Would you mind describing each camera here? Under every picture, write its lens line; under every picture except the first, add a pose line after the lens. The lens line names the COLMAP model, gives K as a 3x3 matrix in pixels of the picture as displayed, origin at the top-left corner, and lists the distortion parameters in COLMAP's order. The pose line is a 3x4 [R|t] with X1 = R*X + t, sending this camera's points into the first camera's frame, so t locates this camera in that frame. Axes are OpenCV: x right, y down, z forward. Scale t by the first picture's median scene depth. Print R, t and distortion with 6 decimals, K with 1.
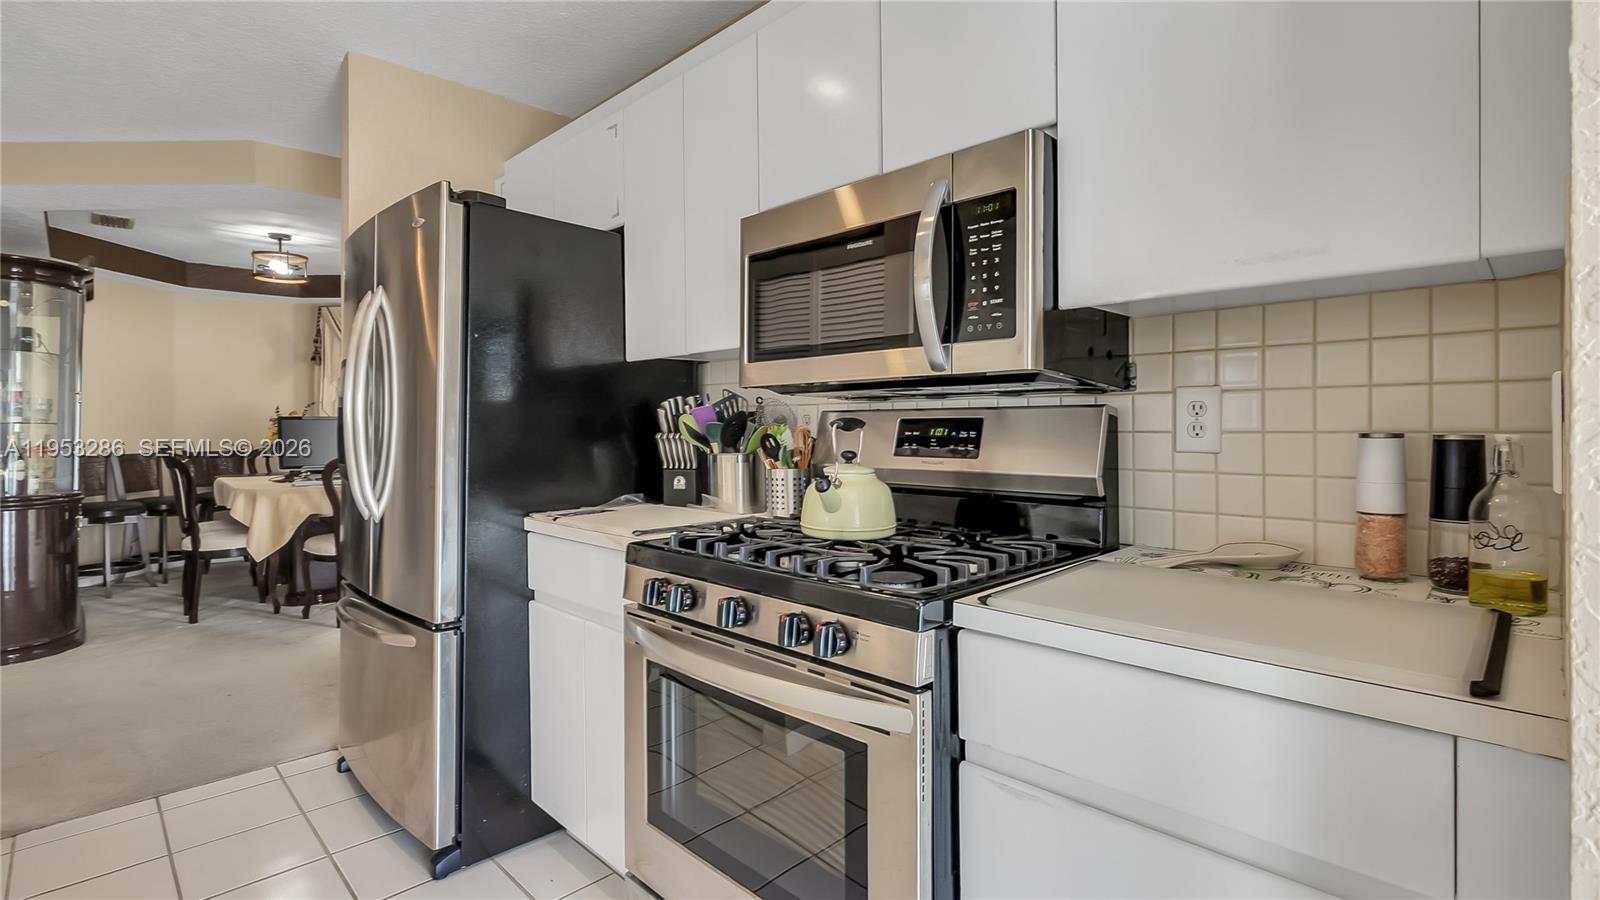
lens RADIAL K [[741.1, 0, 796.9], [0, 741.1, 424.3], [0, 0, 1]] dist [-0.003078, -0.000391]
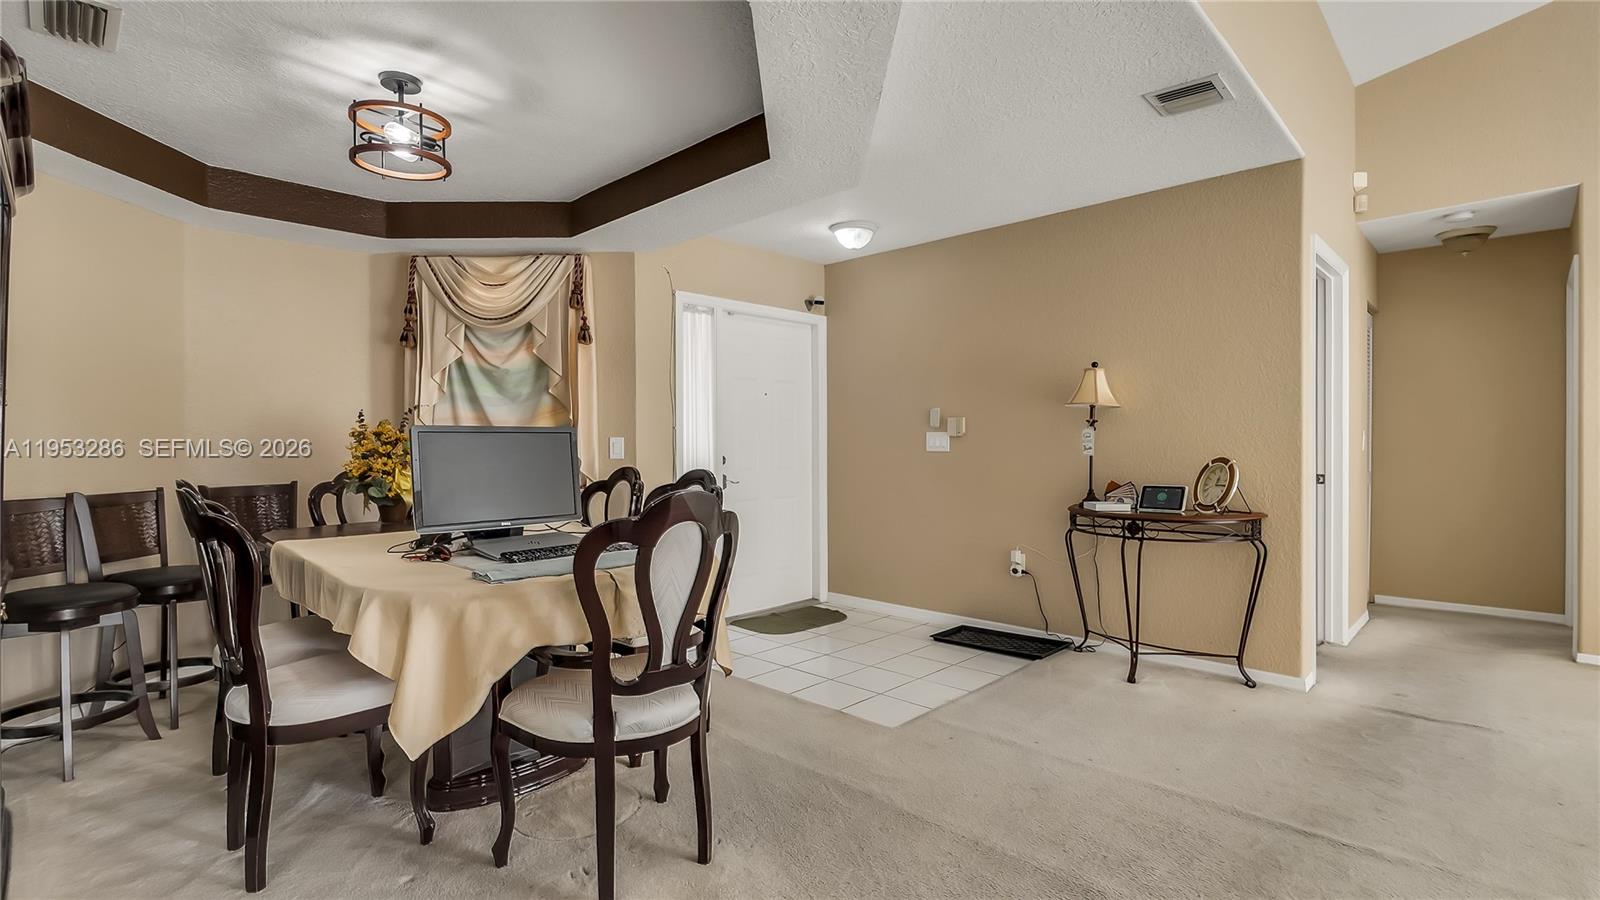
lens RADIAL K [[738.5, 0, 789.3], [0, 738.5, 445.2], [0, 0, 1]] dist [0.002704, 0.000552]
pose [[0.999931, 0.000762, 0.011762, -0.426916], [-0.000798, 0.999995, 0.003059, 0.000435], [-0.011759, -0.003068, 0.999926, 0.469931]]
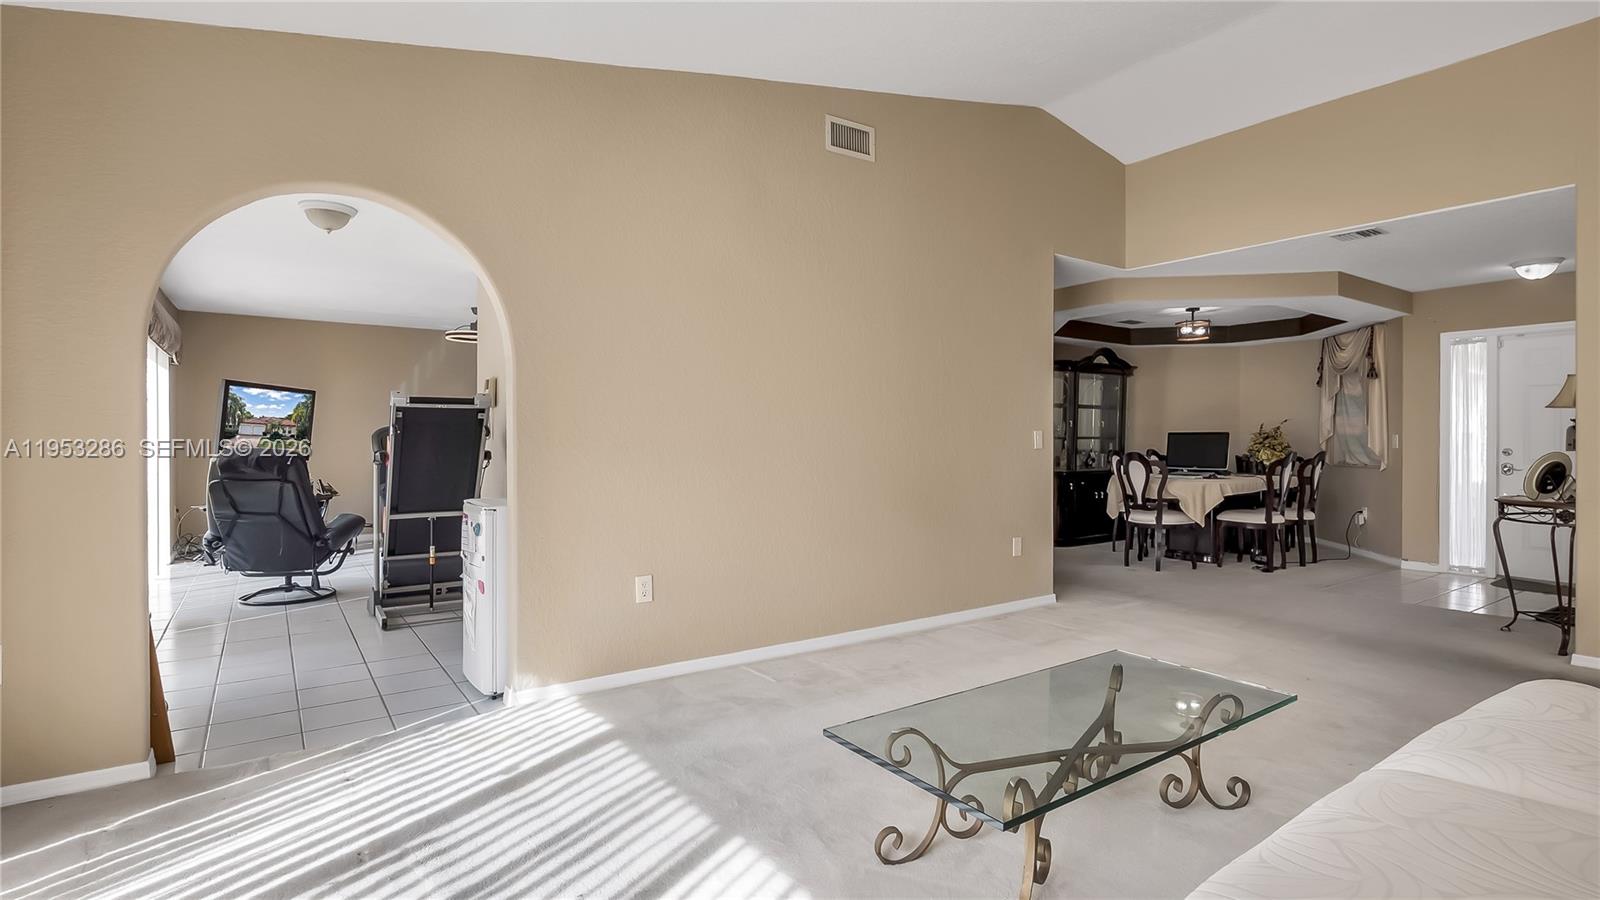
lens RADIAL K [[775.2, 0, 798.7], [0, 775.2, 432.2], [0, 0, 1]] dist [-0.005731, -0.001332]
pose [[-0.169318, 0.000806, -0.985561, 0.943977], [0.003860, 0.999993, 0.000155, -0.014824], [0.985554, -0.003778, -0.169320, 0.486016]]
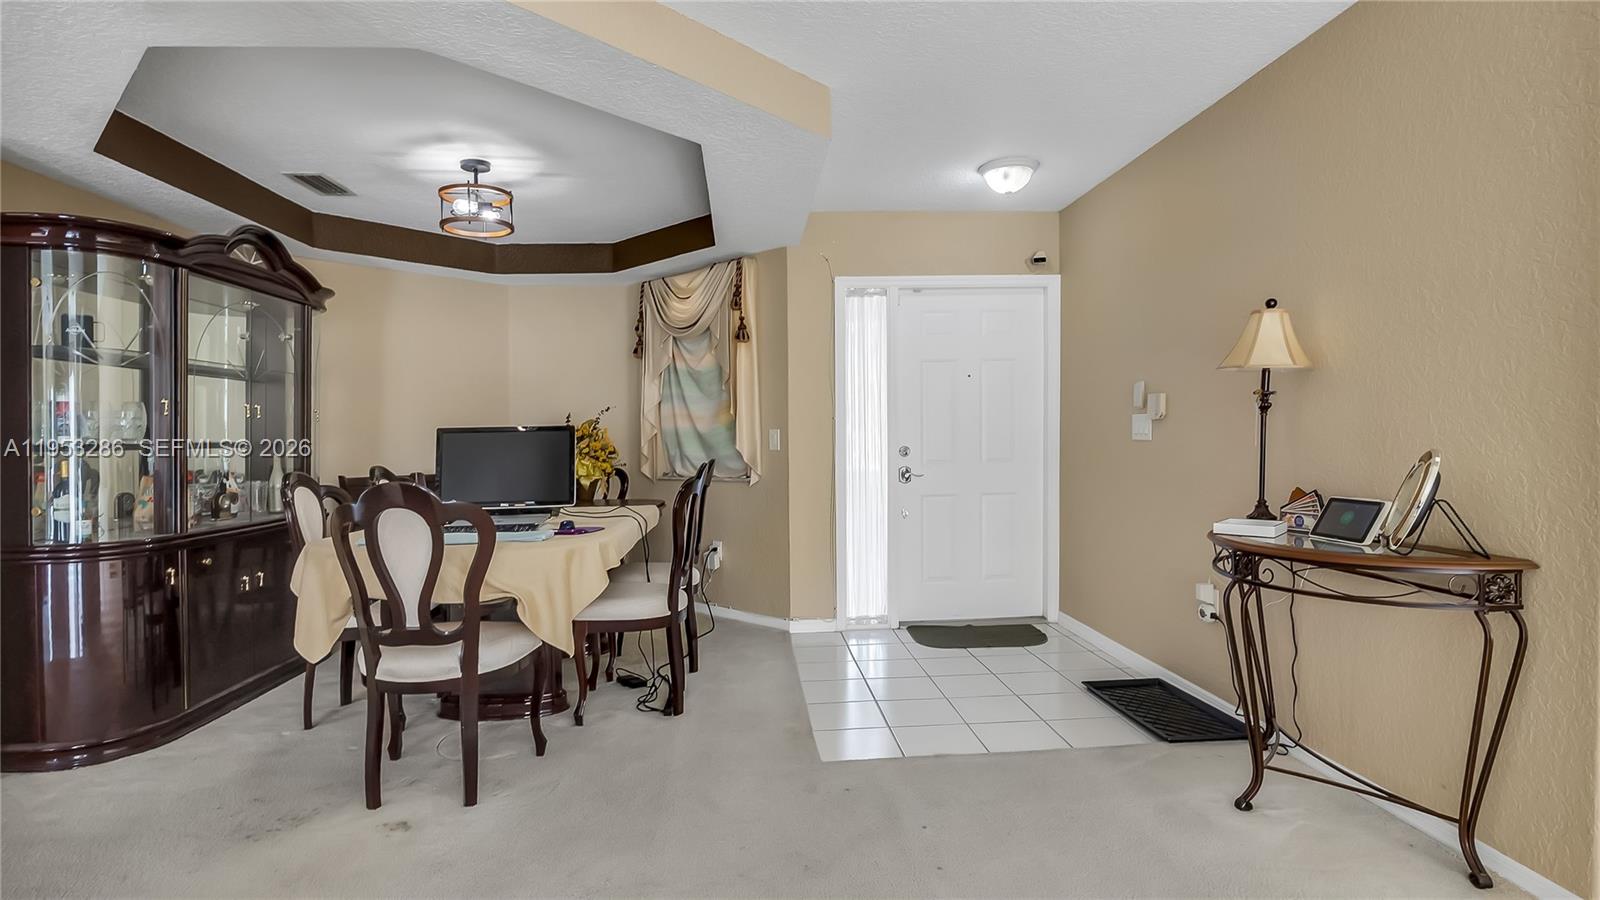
lens RADIAL K [[762.1, 0, 794.7], [0, 762.1, 447.5], [0, 0, 1]] dist [-0.005984, -0.000670]
pose [[0.756466, 0.000429, -0.654033, -0.010337], [0.016233, 0.999679, 0.019431, -0.001366], [0.653831, -0.025316, 0.756217, 0.648787]]
